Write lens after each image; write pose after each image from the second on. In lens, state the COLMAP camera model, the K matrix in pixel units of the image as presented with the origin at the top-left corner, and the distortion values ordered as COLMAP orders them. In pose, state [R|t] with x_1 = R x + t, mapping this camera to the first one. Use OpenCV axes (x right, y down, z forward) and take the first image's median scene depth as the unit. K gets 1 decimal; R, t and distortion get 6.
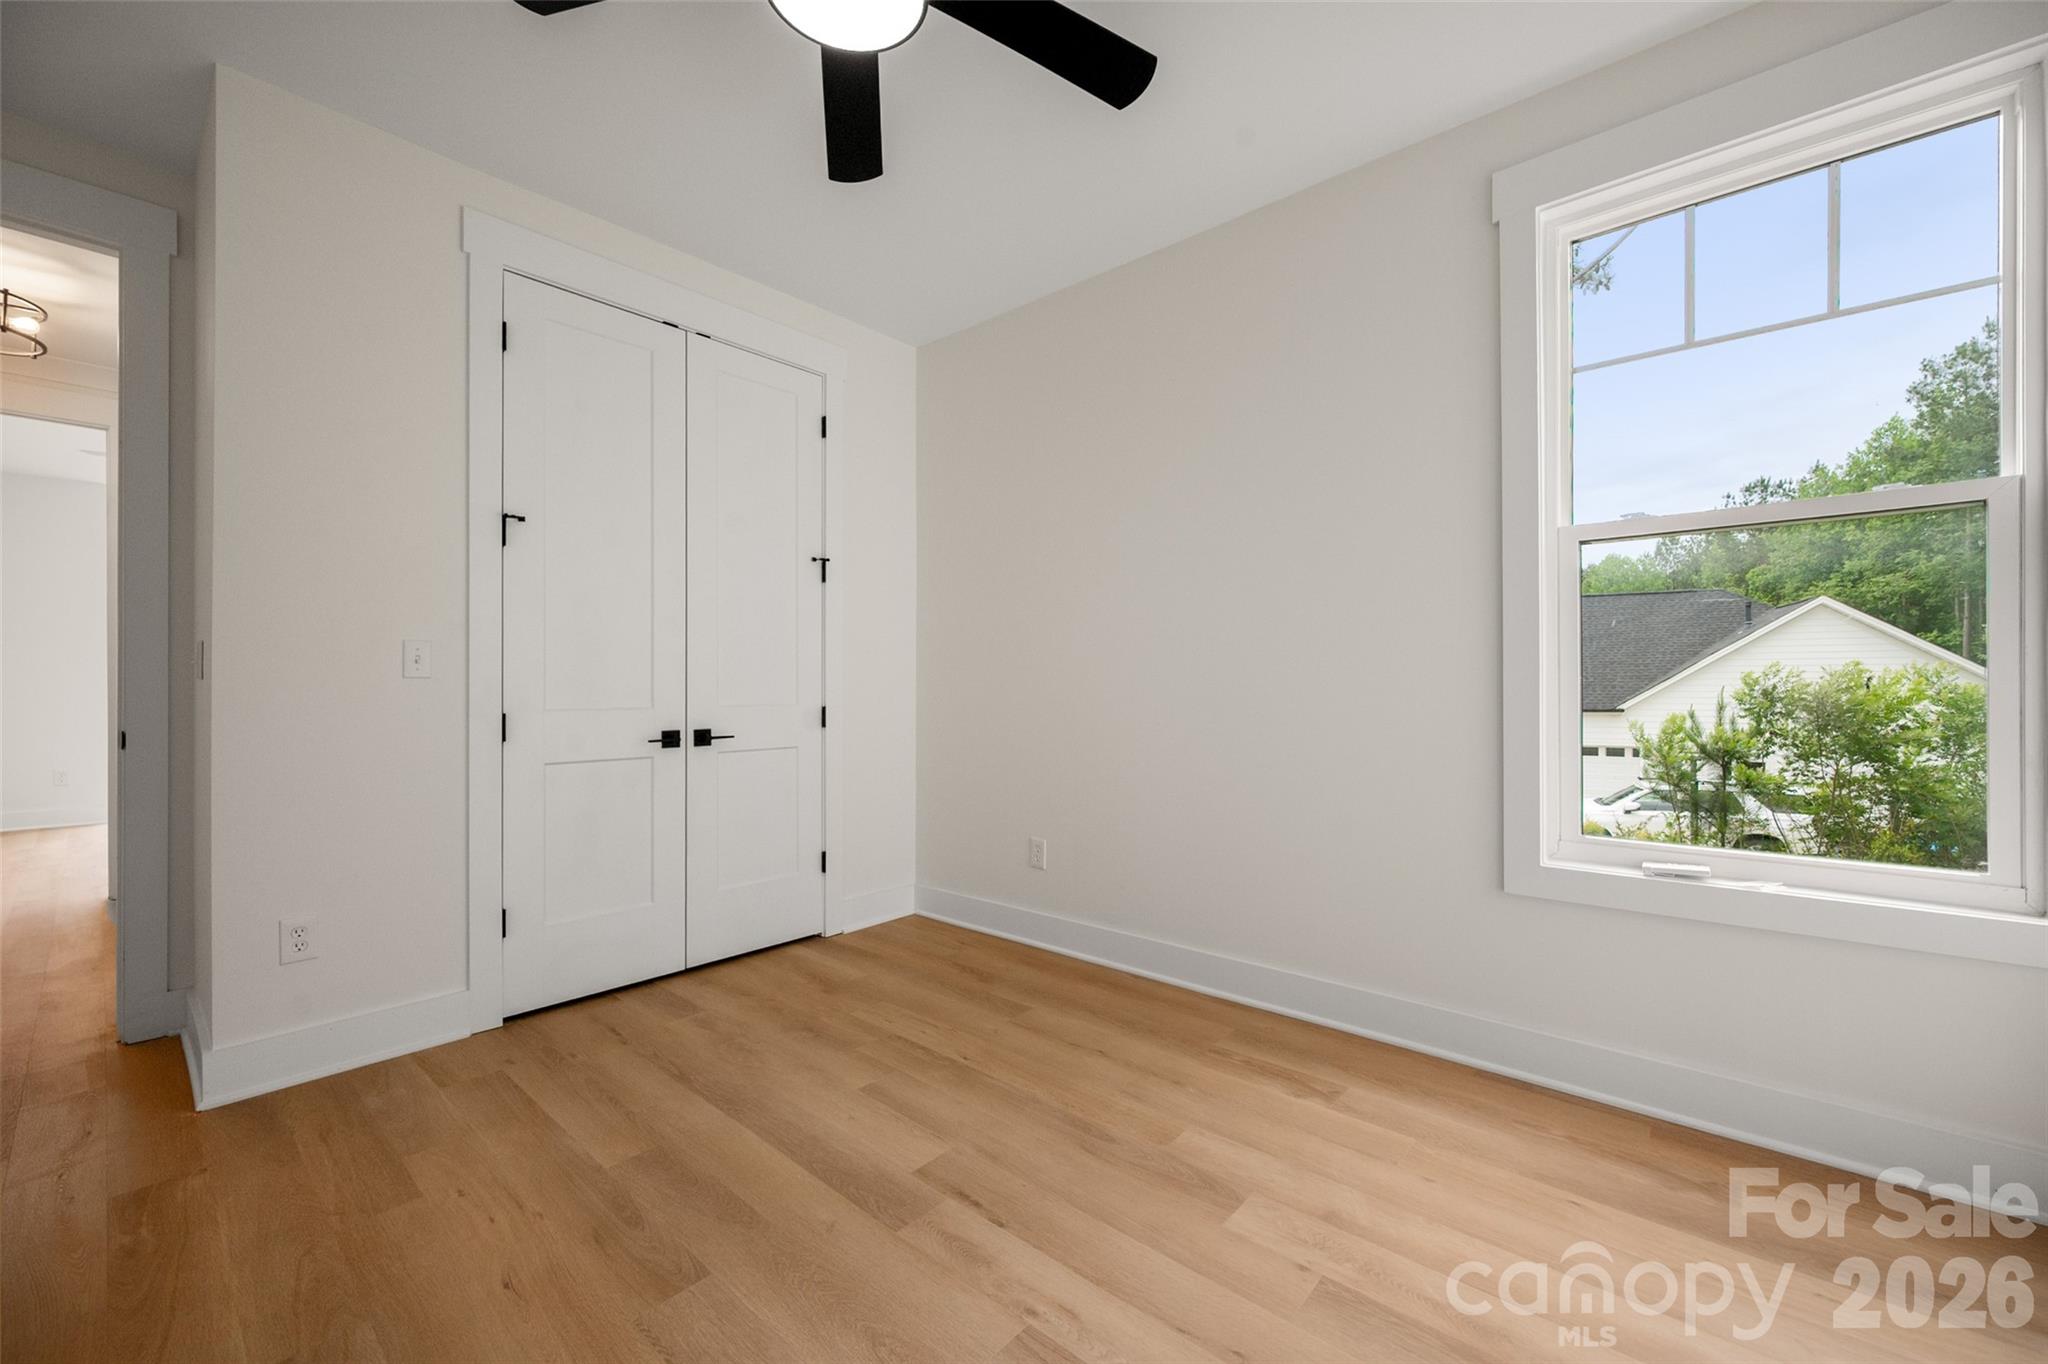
lens RADIAL K [[824.9, 0, 1060.4], [0, 824.9, 680.8], [0, 0, 1]] dist [-0.000782, -0.000127]
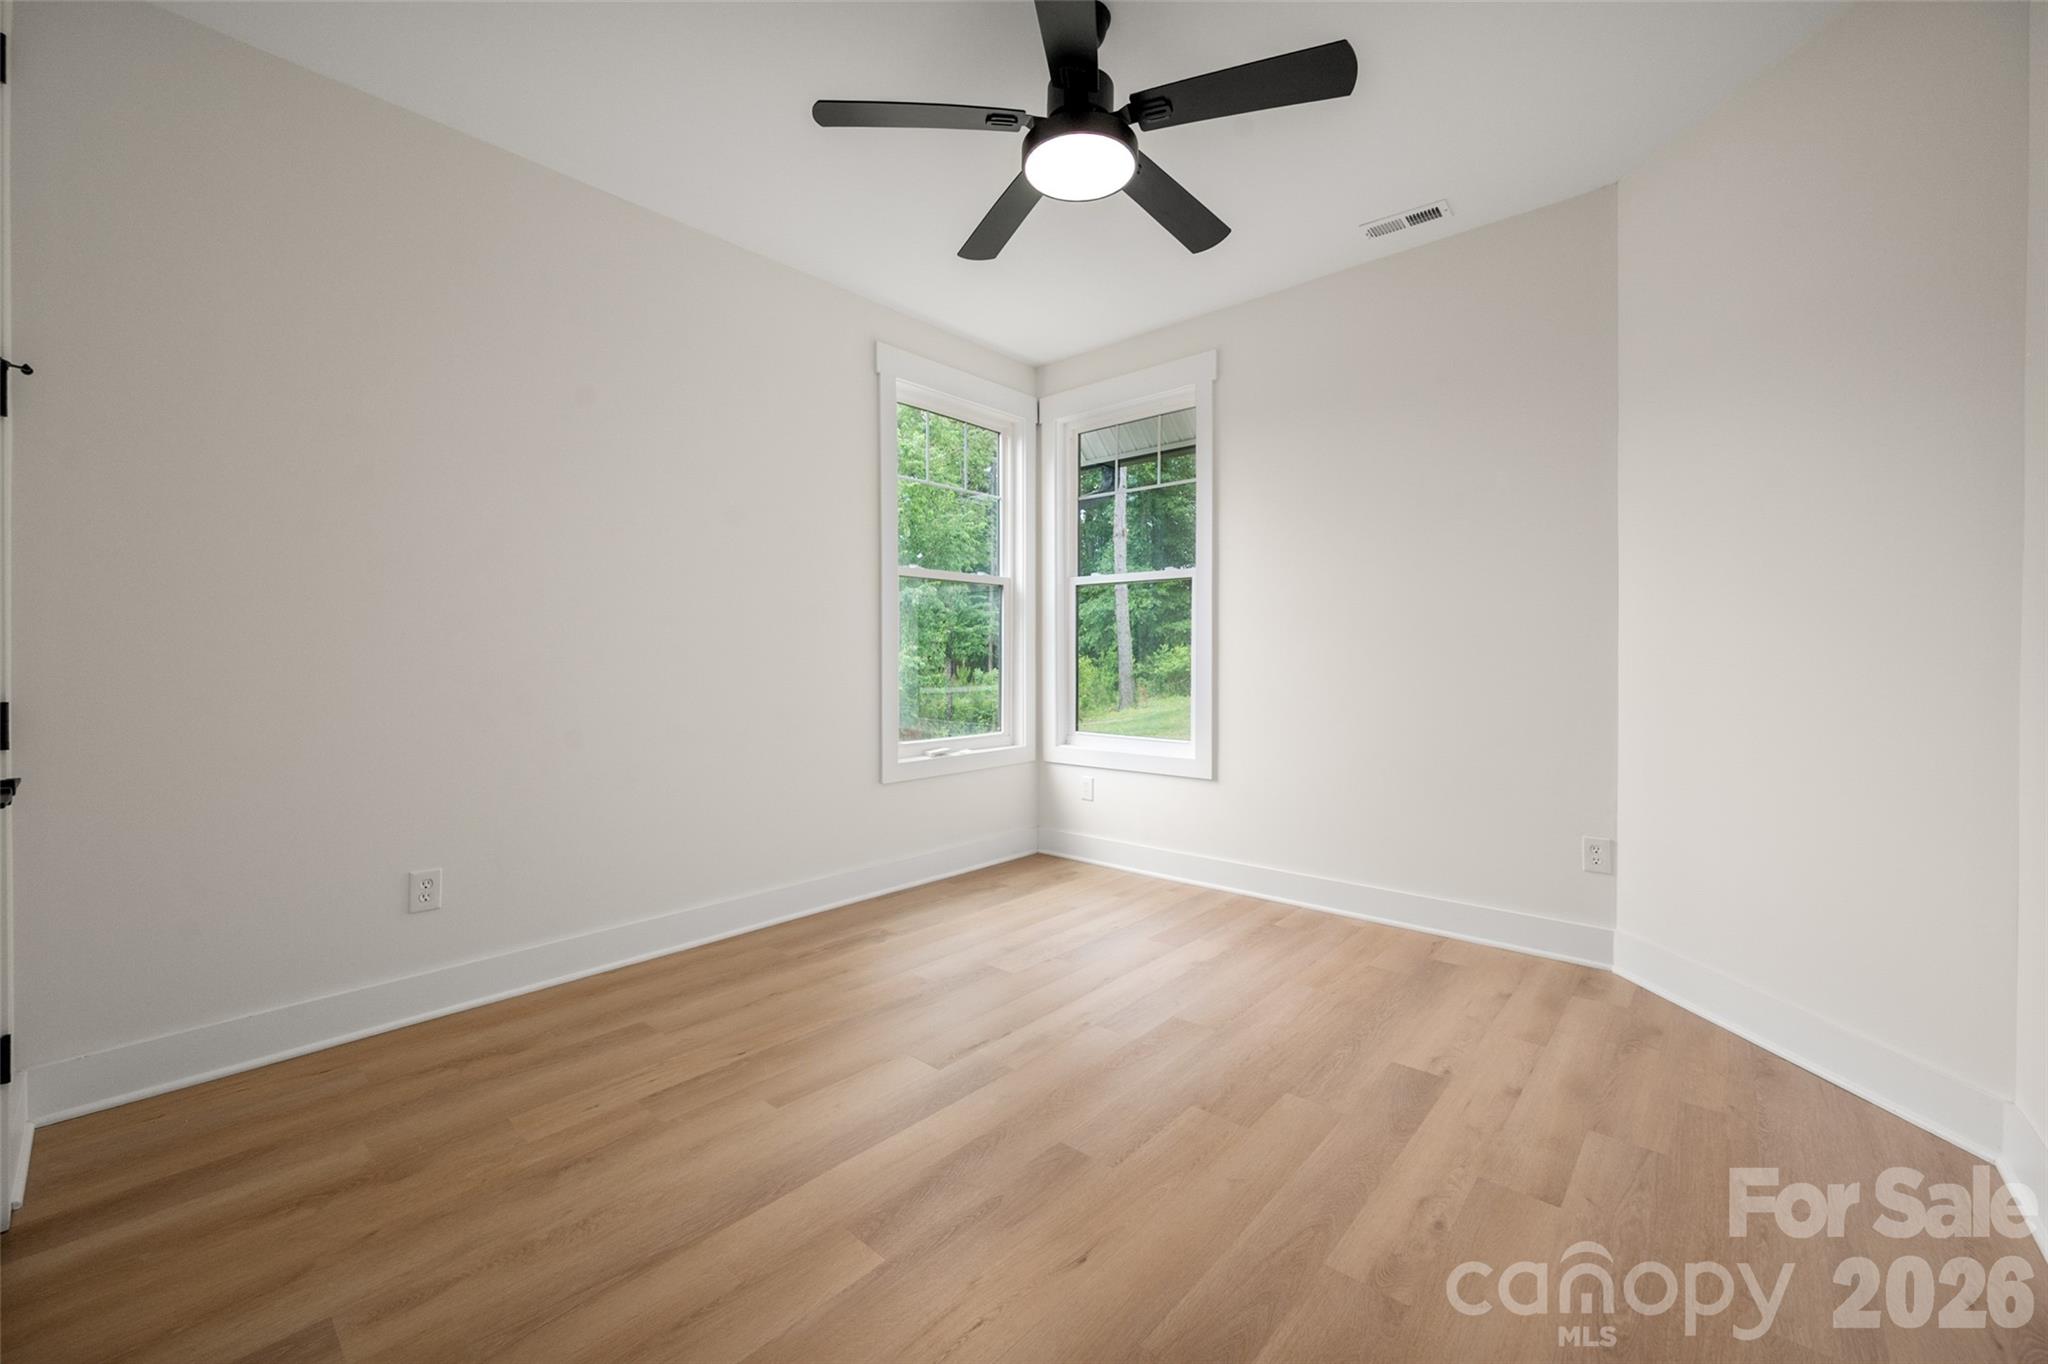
lens RADIAL K [[812.2, 0, 1020.6], [0, 812.2, 656.8], [0, 0, 1]] dist [-0.000804, -0.000109]
pose [[0.021274, 0.003418, 0.999768, -1.039624], [-0.003521, 0.999988, -0.003344, 0.006823], [-0.999767, -0.003449, 0.021286, 0.664963]]
